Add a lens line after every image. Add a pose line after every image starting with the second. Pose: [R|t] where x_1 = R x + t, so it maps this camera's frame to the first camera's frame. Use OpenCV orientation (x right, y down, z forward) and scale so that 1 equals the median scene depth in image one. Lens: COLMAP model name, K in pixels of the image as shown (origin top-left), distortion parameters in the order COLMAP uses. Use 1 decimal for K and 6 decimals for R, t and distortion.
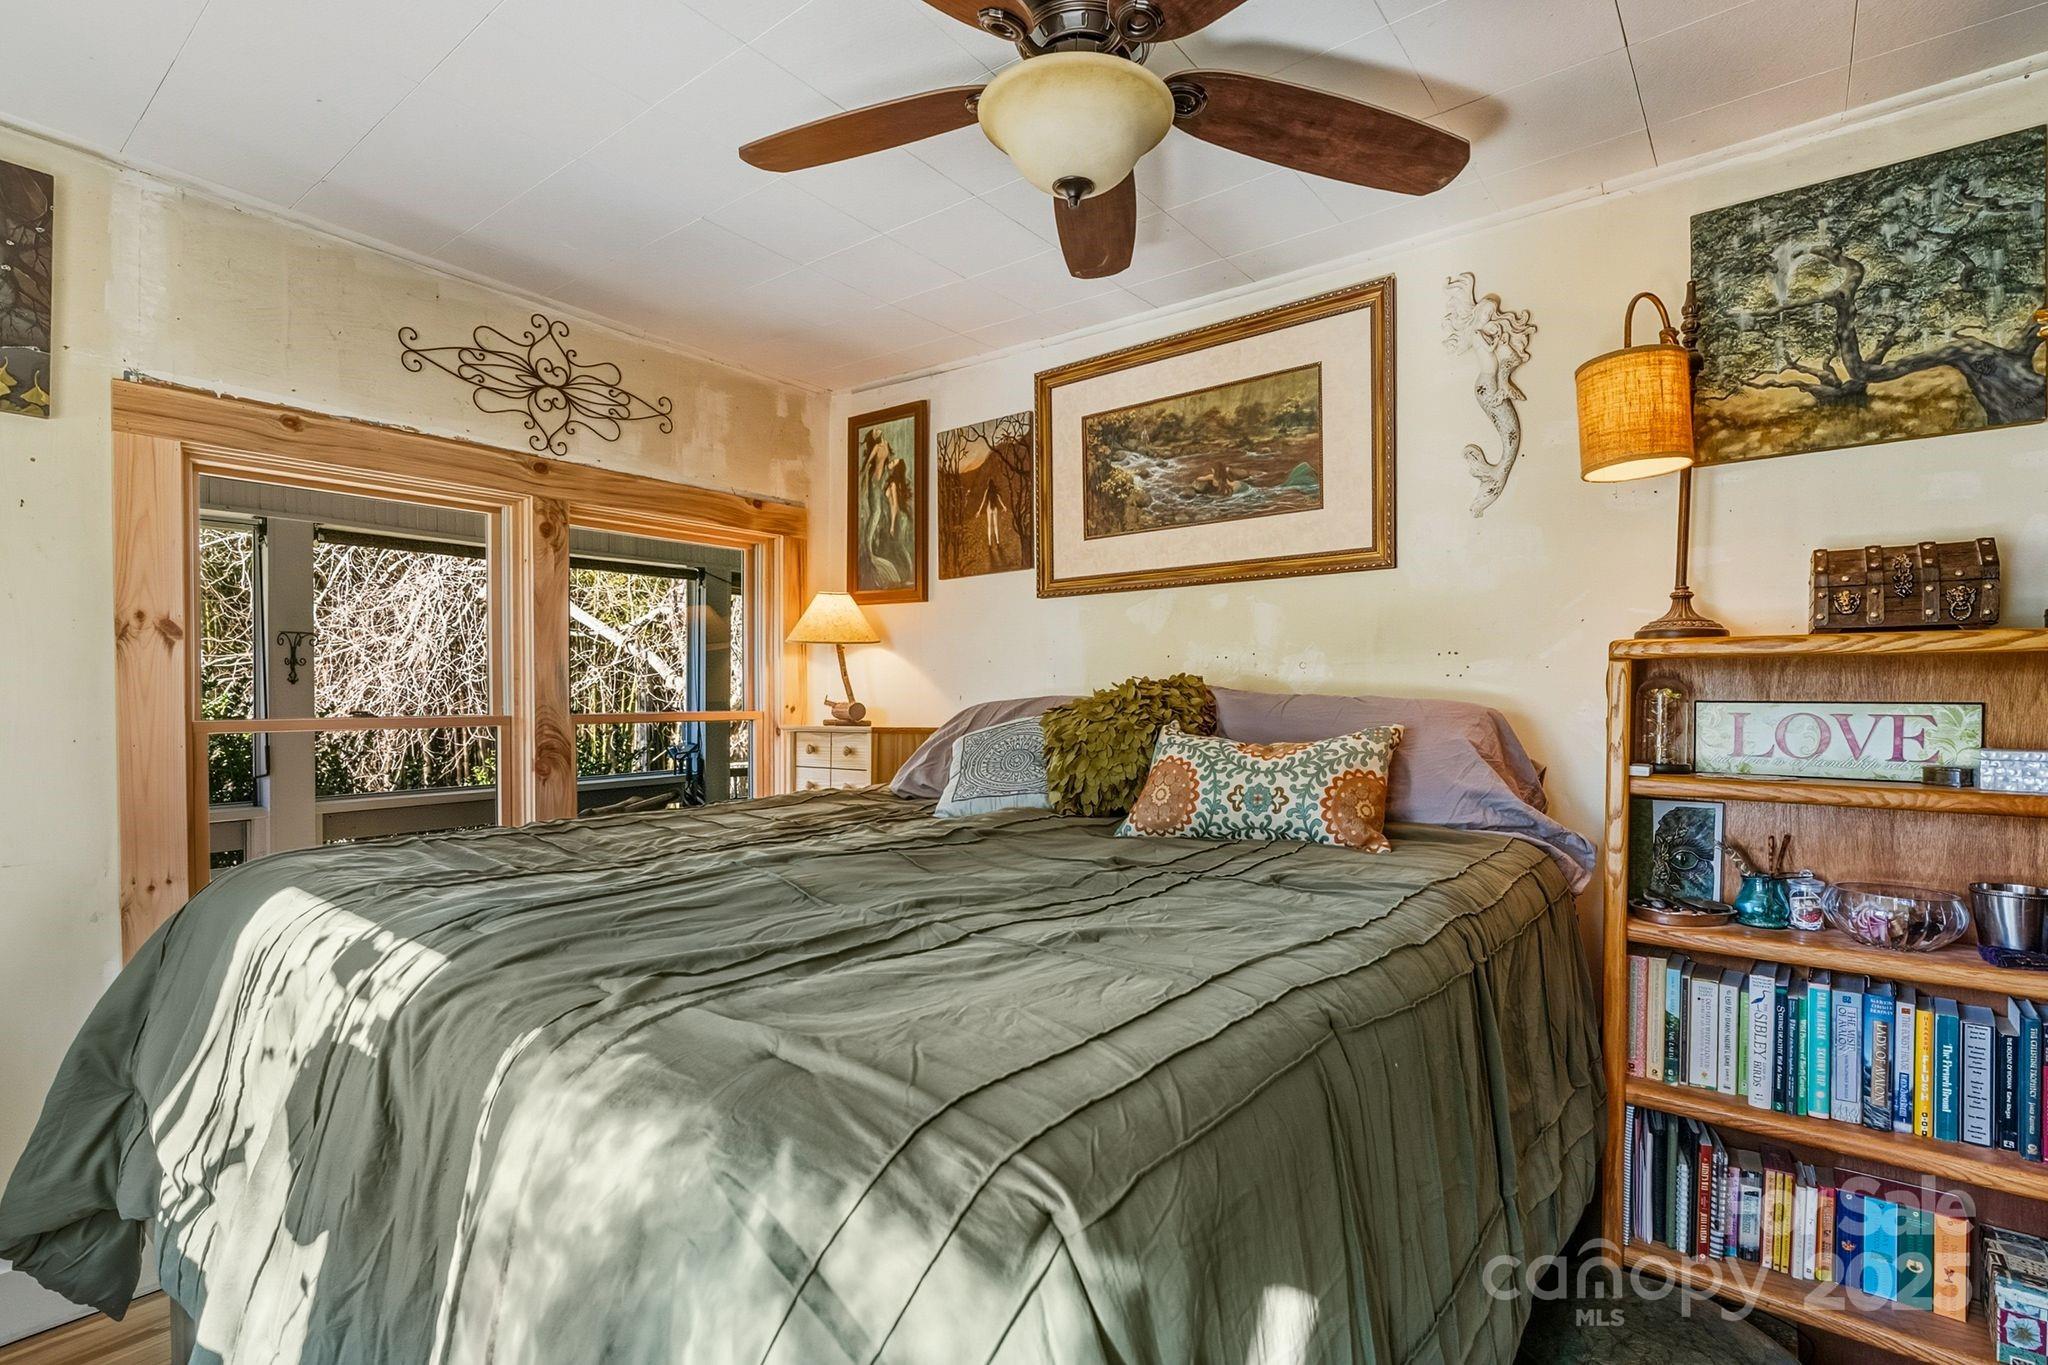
lens RADIAL K [[951.2, 0, 1027.3], [0, 951.2, 699.4], [0, 0, 1]] dist [-0.000335, 0.000610]
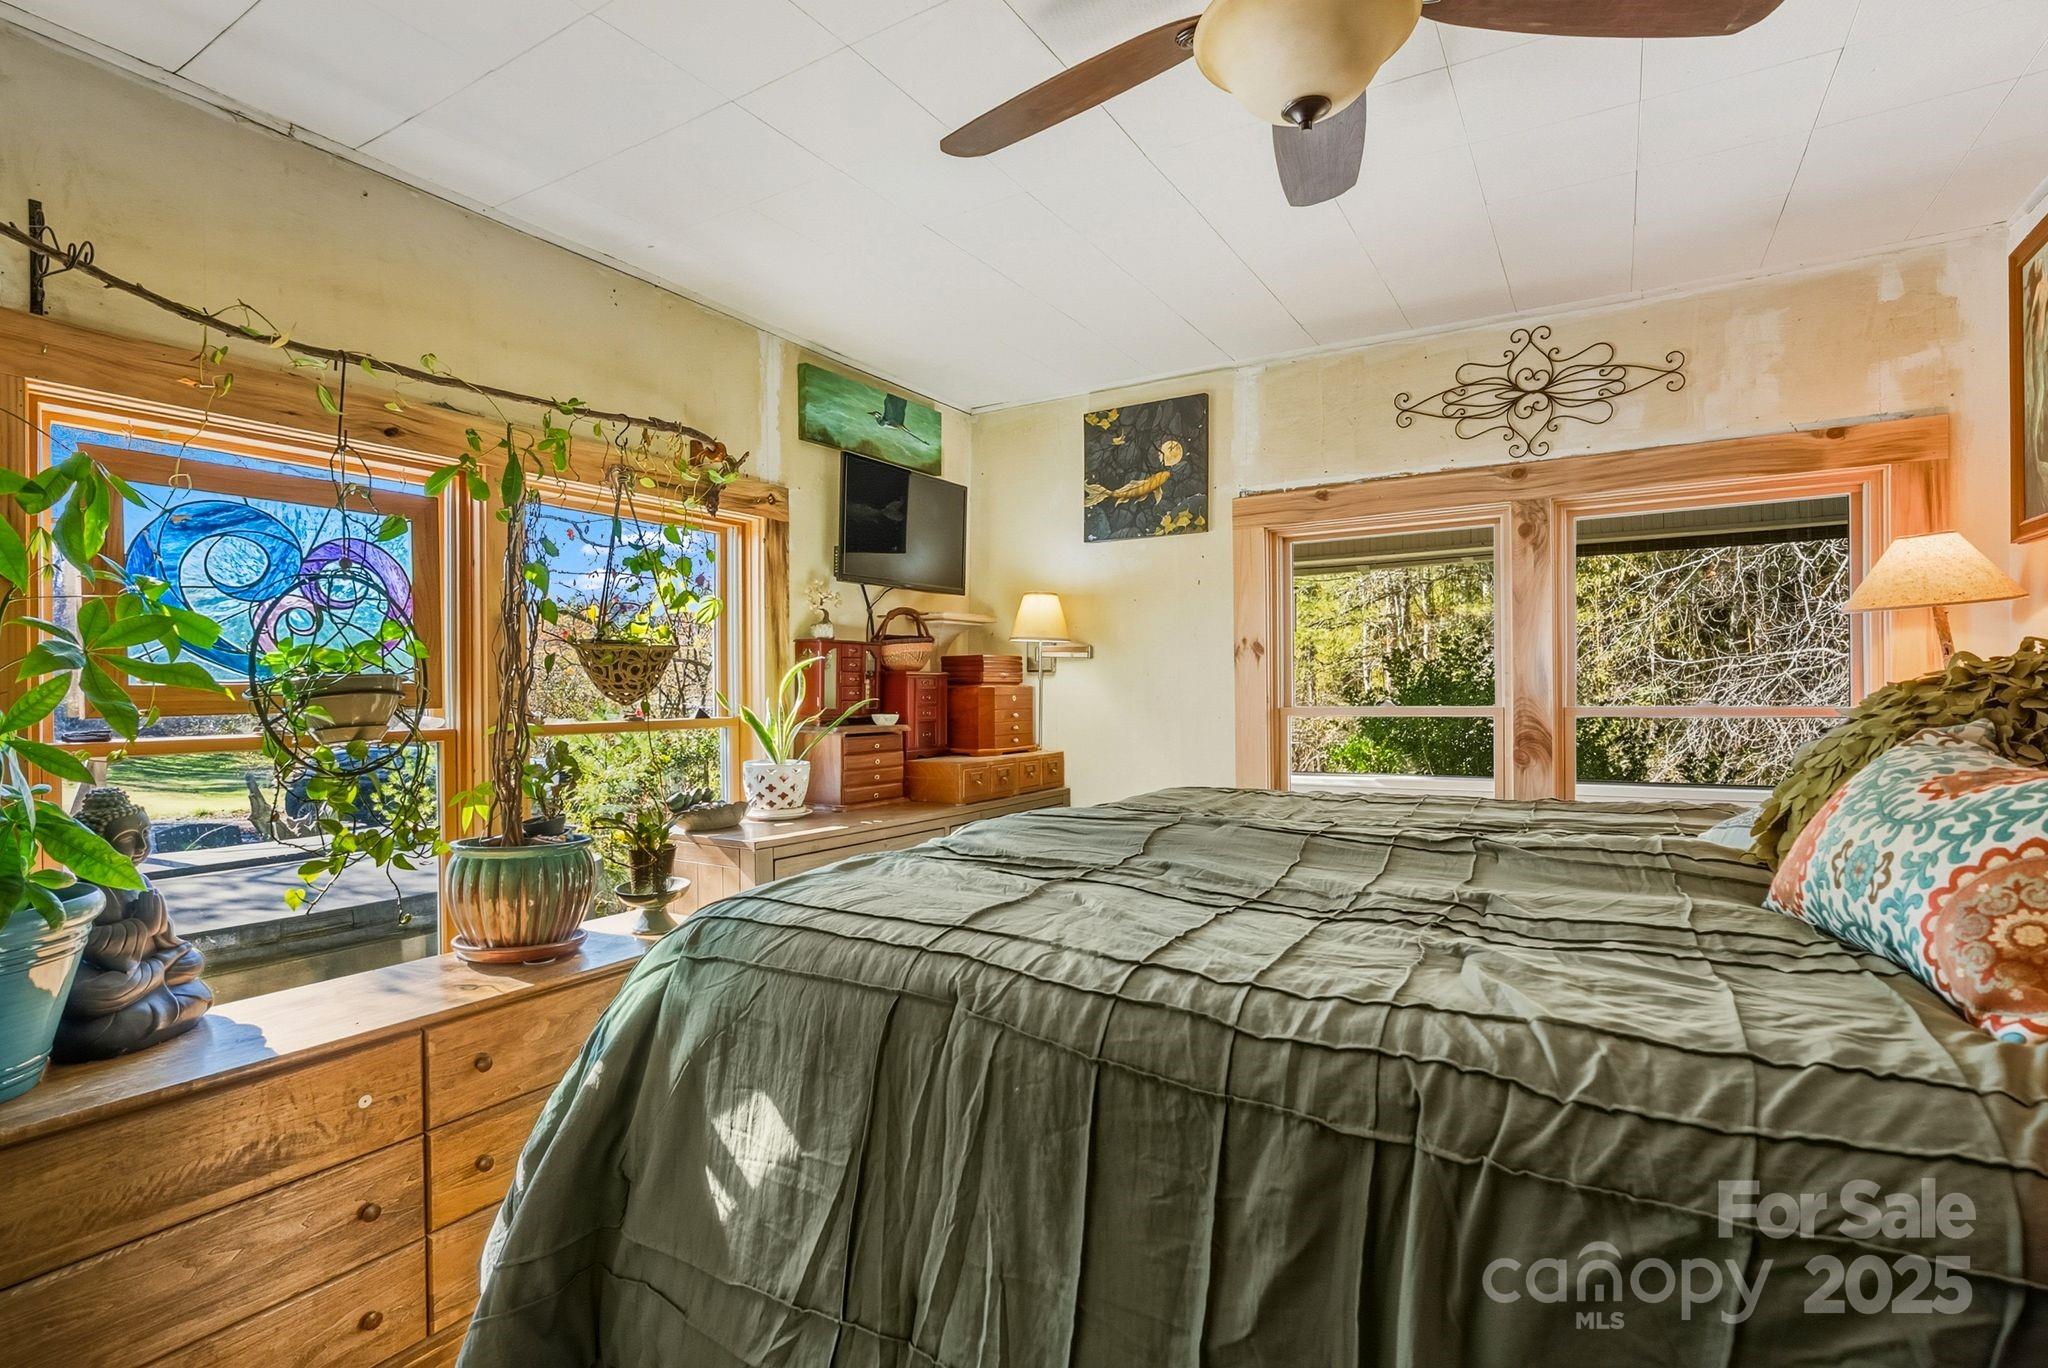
lens RADIAL K [[951.2, 0, 1030.4], [0, 951.2, 687.5], [0, 0, 1]] dist [-0.000335, 0.000610]
pose [[0.131958, -0.011538, -0.991188, 0.463638], [0.000562, 0.999933, -0.011565, 0.007004], [0.991255, 0.000969, 0.131955, 0.320407]]
